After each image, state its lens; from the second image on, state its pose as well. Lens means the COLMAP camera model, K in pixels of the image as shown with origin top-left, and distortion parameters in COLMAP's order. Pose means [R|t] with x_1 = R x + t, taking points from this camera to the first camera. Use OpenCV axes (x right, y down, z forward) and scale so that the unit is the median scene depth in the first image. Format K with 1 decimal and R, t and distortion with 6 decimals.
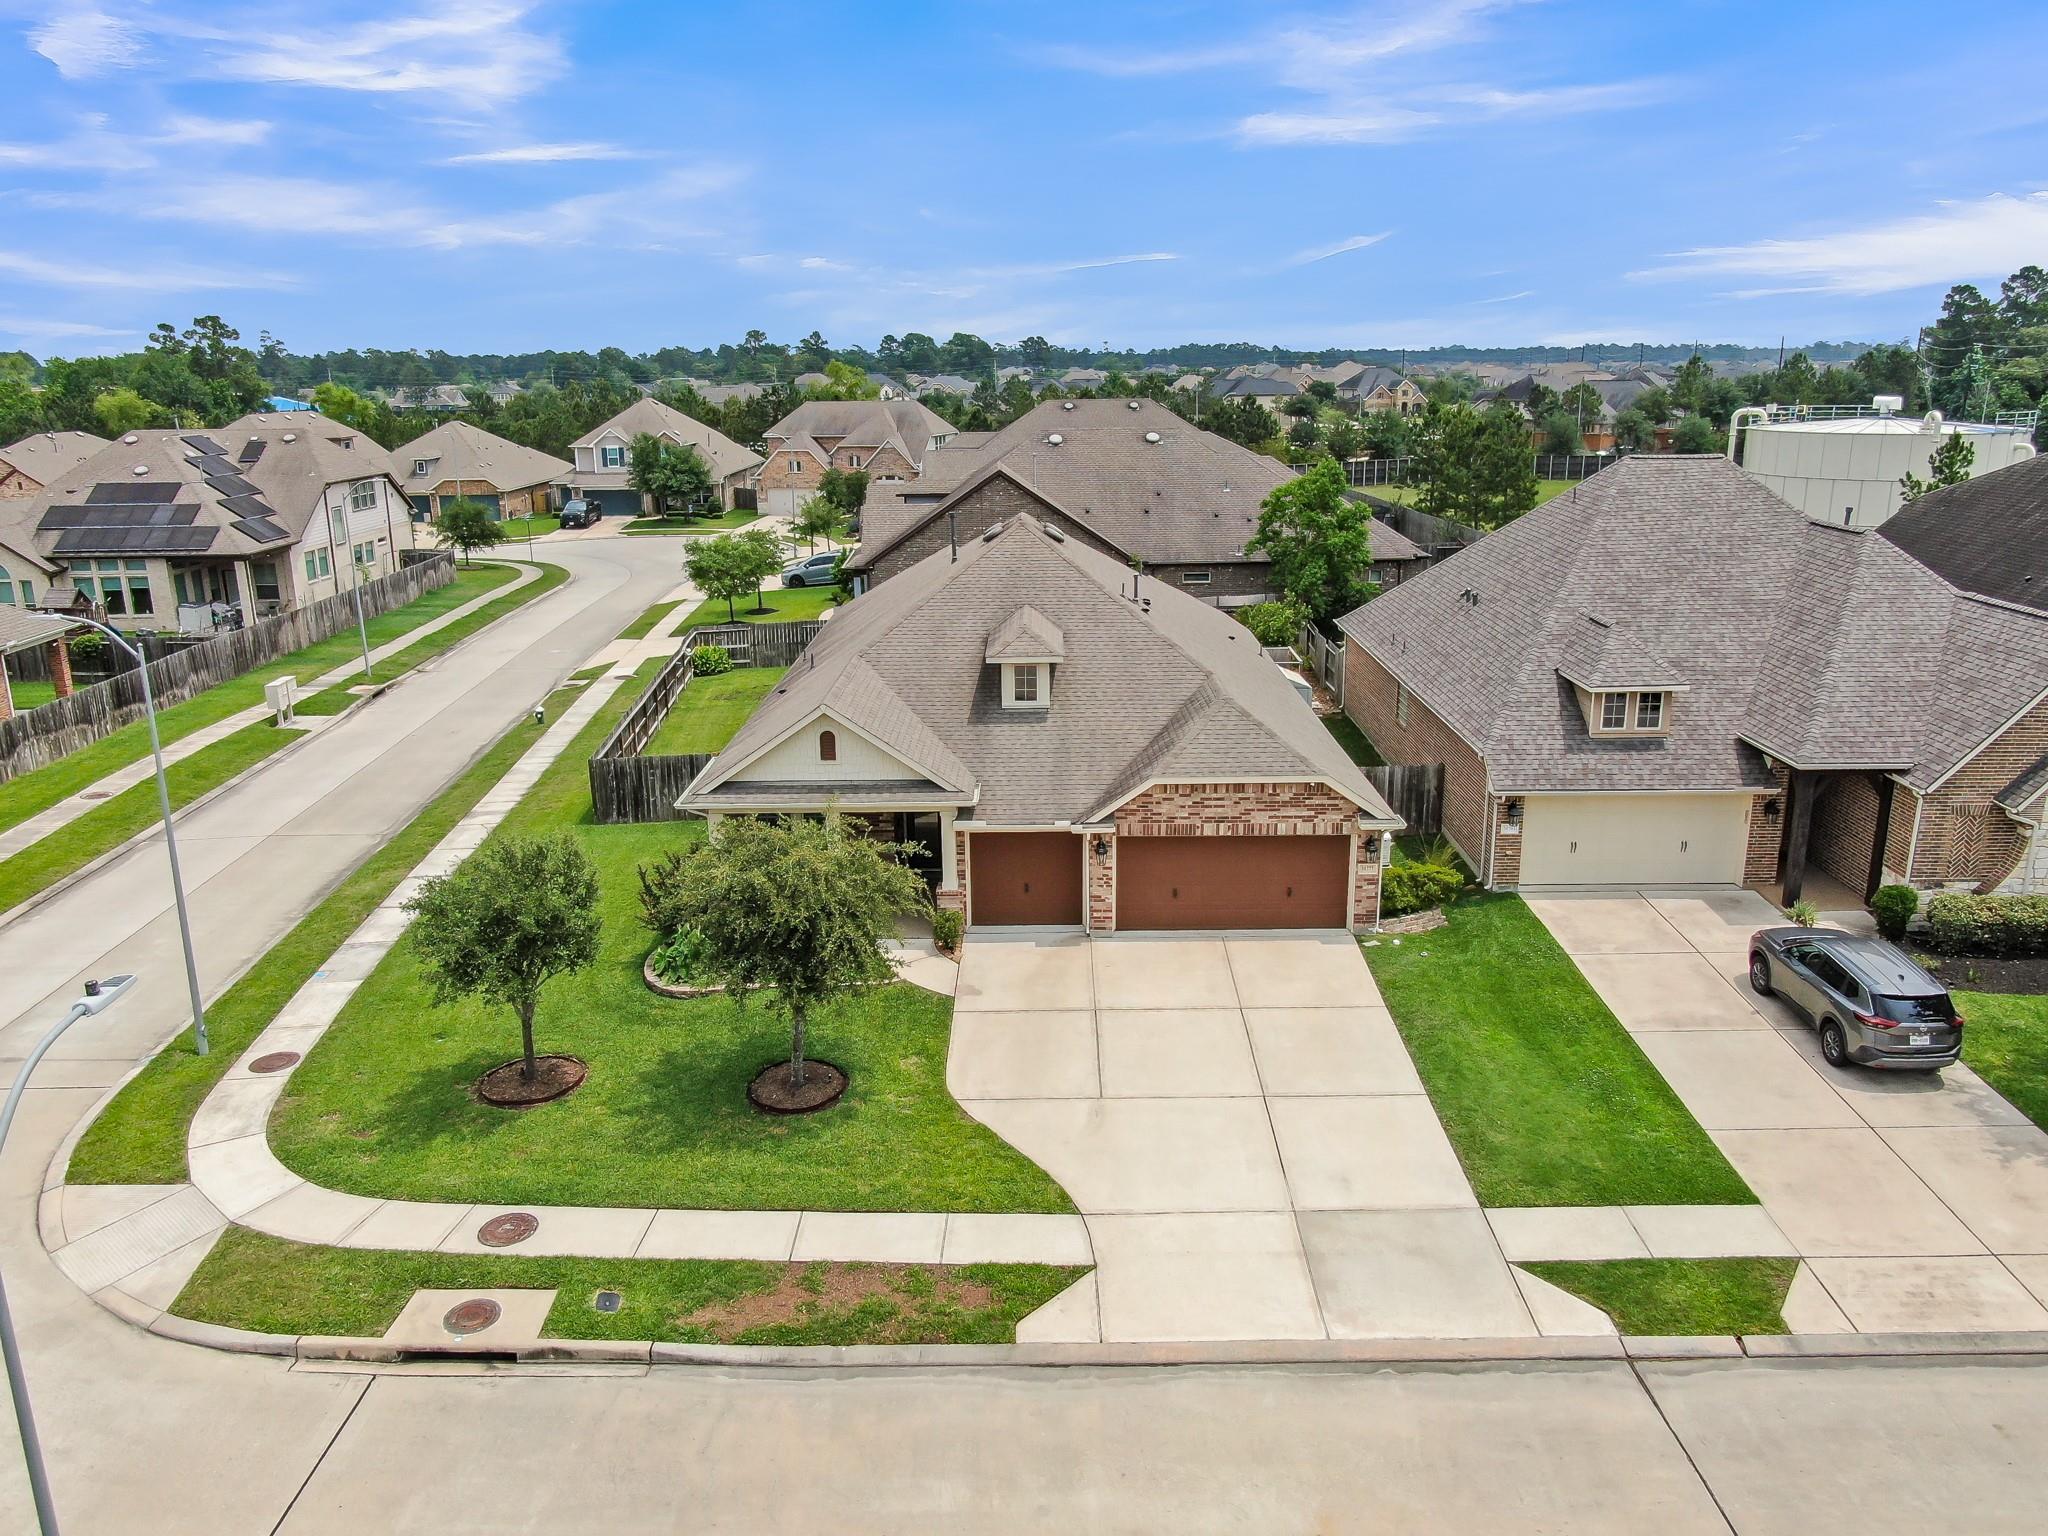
lens RADIAL K [[1468.4, 0, 1024.0], [0, 1468.4, 768.0], [0, 0, 1]] dist [-0.011822, 0.004905]
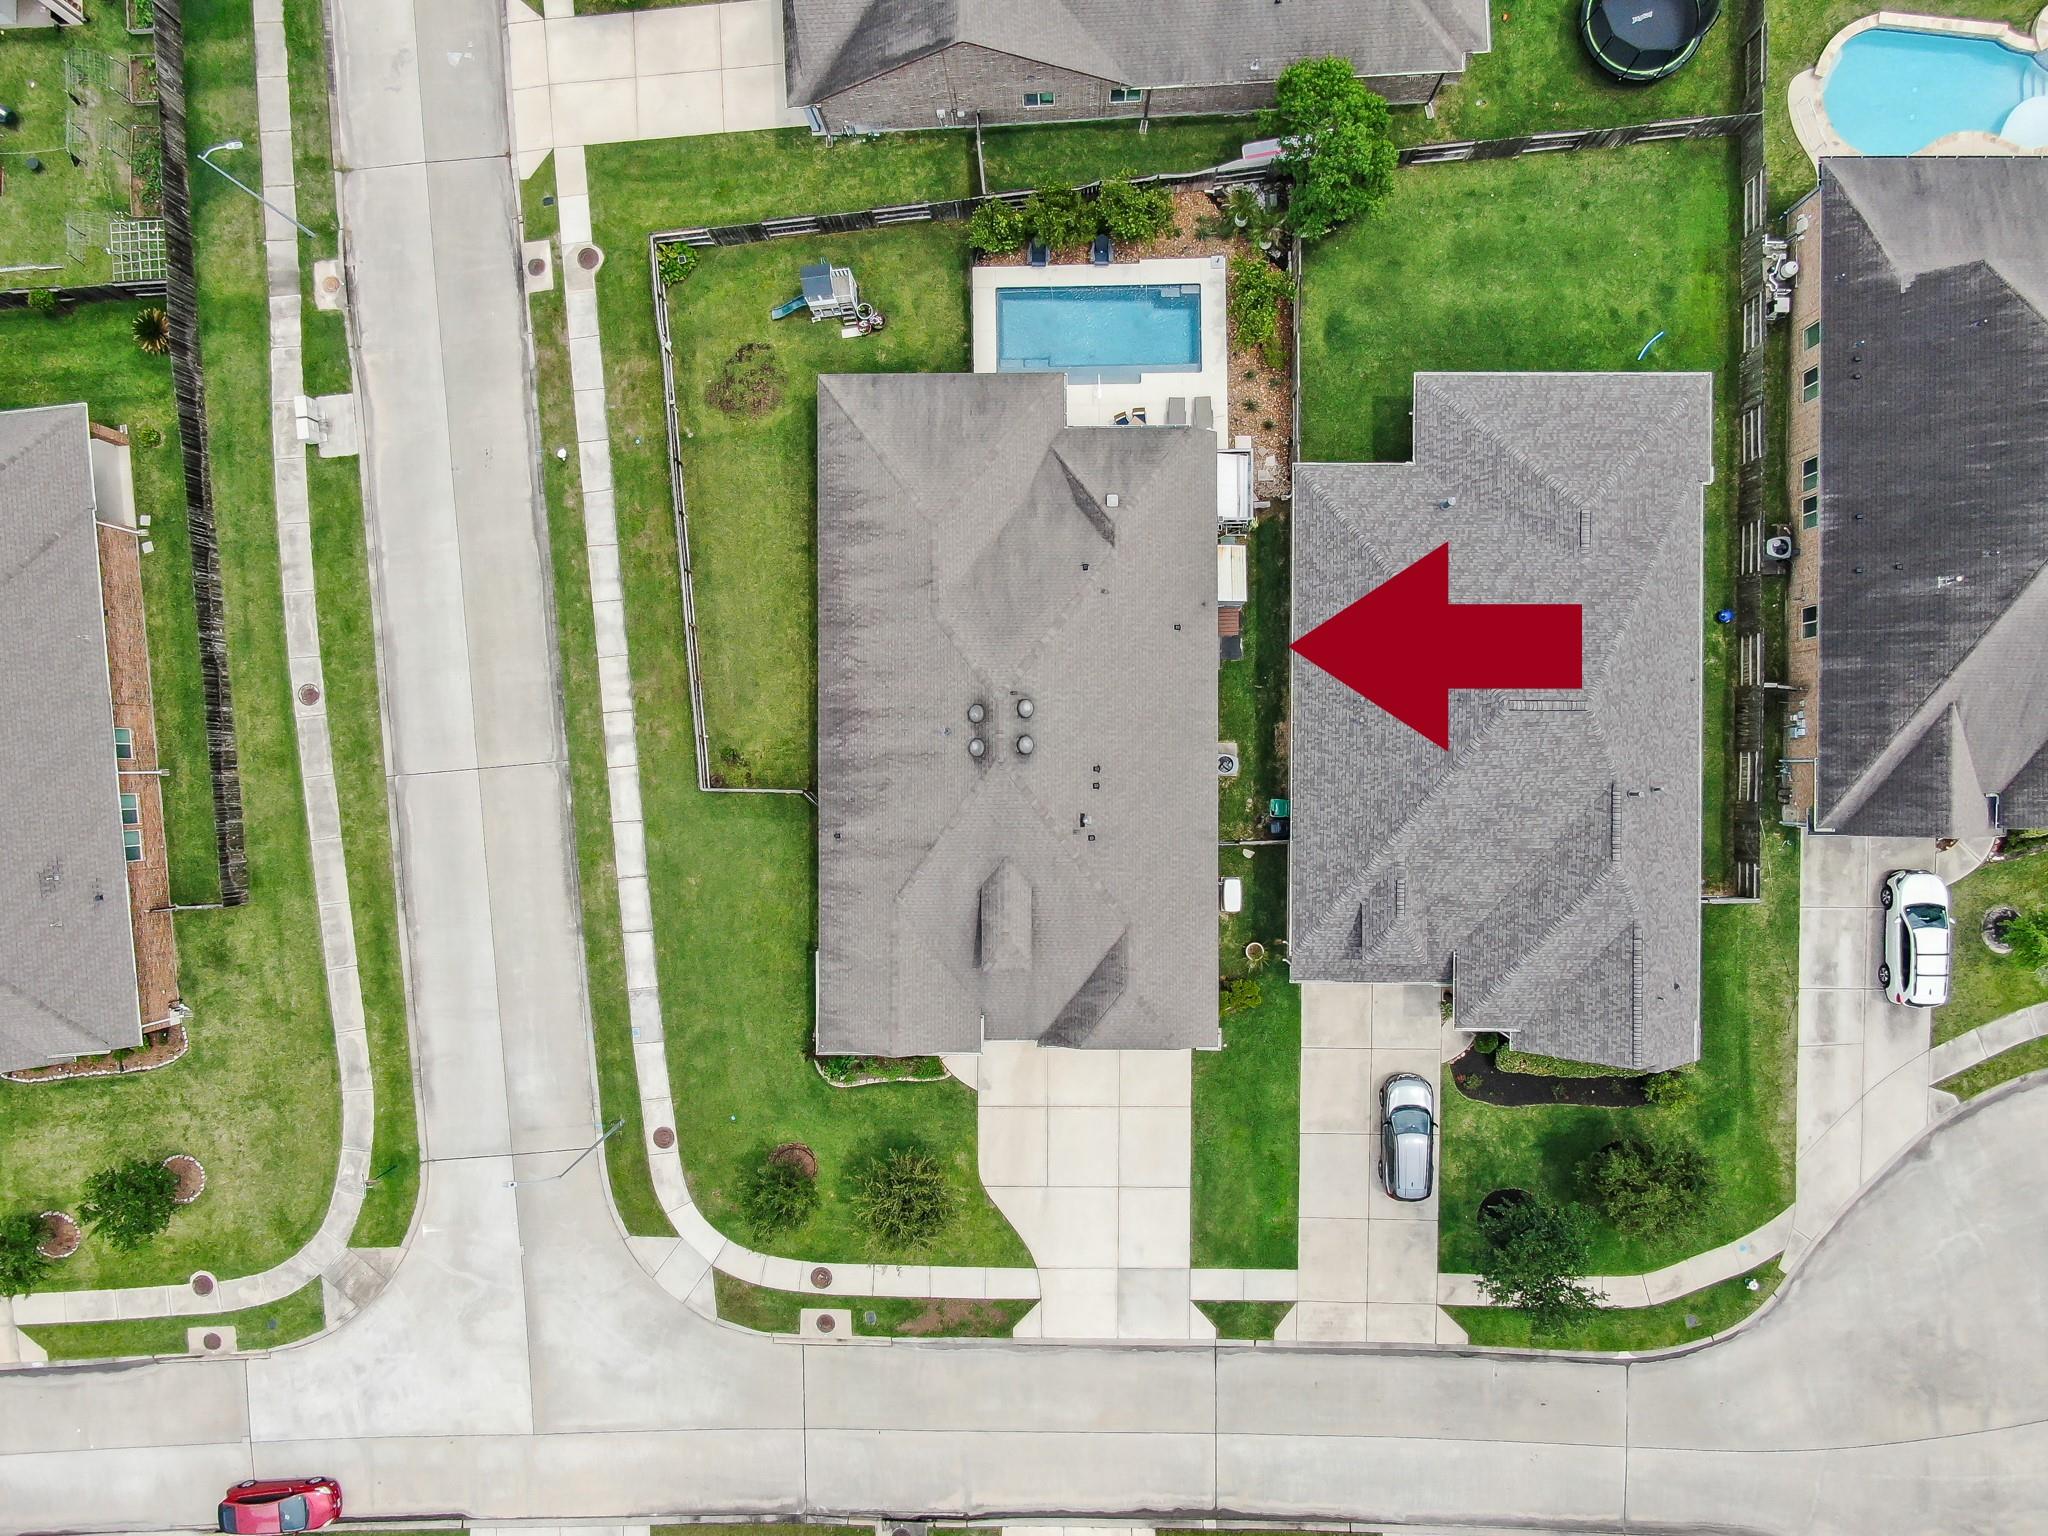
lens RADIAL K [[1468.4, 0, 1024.0], [0, 1468.4, 768.0], [0, 0, 1]] dist [-0.011822, 0.004905]
pose [[0.999676, -0.011508, -0.022713, 0.084005], [0.024966, 0.267908, 0.963121, -2.390395], [-0.004999, -0.963376, 0.268108, 1.127879]]
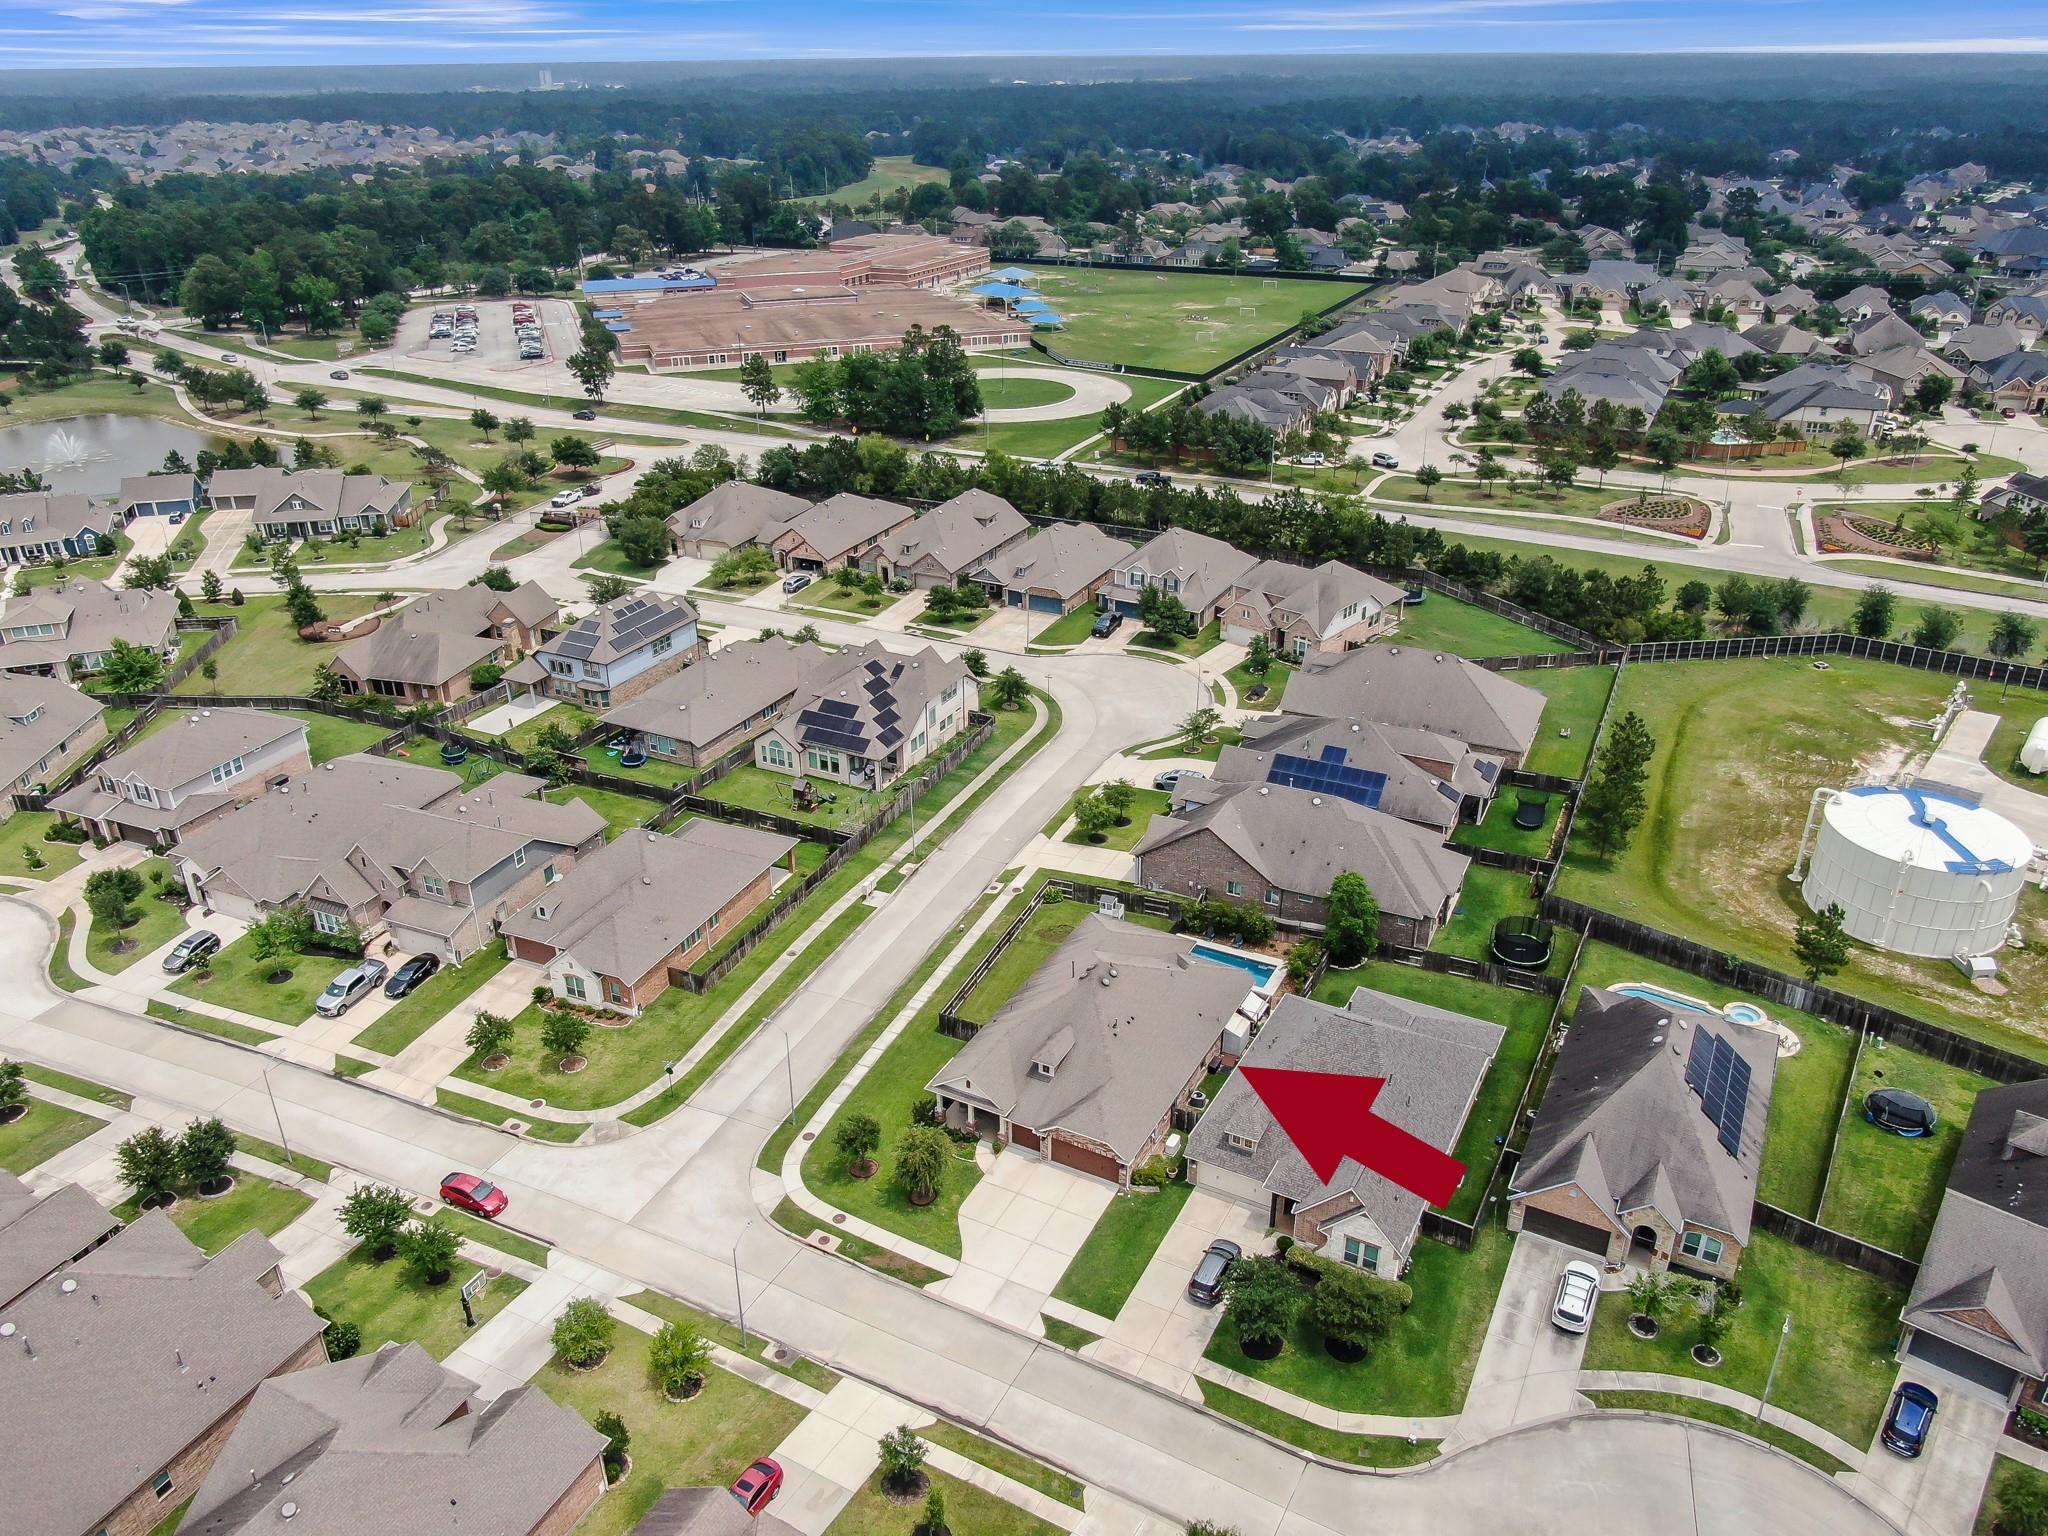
lens RADIAL K [[1468.4, 0, 1024.0], [0, 1468.4, 768.0], [0, 0, 1]] dist [-0.011822, 0.004905]
pose [[0.885427, 0.208710, -0.415282, 1.537987], [-0.125730, 0.967749, 0.218296, -1.852784], [0.447450, -0.141071, 0.883113, -2.218421]]
